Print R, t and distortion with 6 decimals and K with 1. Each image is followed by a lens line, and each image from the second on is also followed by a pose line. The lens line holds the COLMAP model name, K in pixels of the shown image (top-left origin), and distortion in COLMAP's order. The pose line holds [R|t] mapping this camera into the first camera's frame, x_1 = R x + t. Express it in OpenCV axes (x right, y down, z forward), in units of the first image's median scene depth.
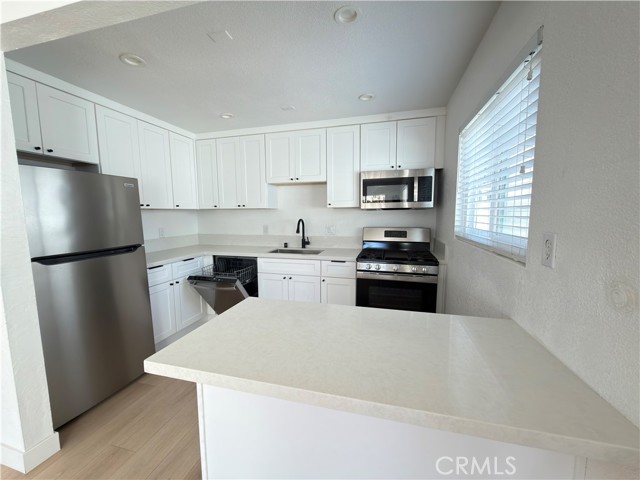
lens RADIAL K [[259.3, 0, 320.2], [0, 259.3, 239.1], [0, 0, 1]] dist [0.001026, 0.000564]
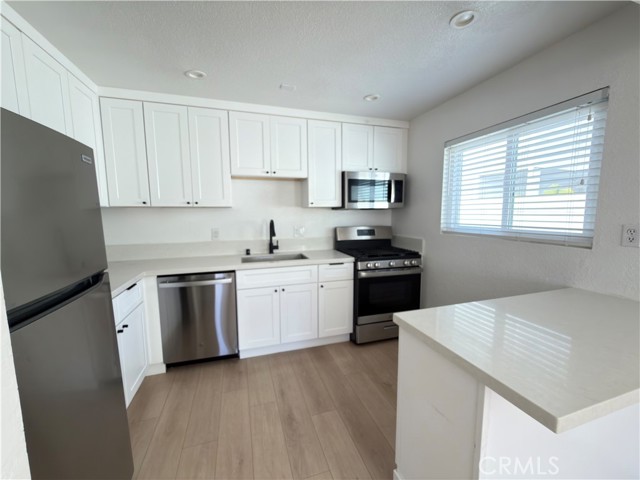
lens RADIAL K [[259.3, 0, 320.6], [0, 259.3, 239.5], [0, 0, 1]] dist [0.001026, 0.000564]
pose [[0.835729, -0.056697, 0.546208, -0.447268], [0.056412, 0.998258, 0.017307, -0.020439], [-0.546237, 0.016349, 0.837471, 0.214992]]
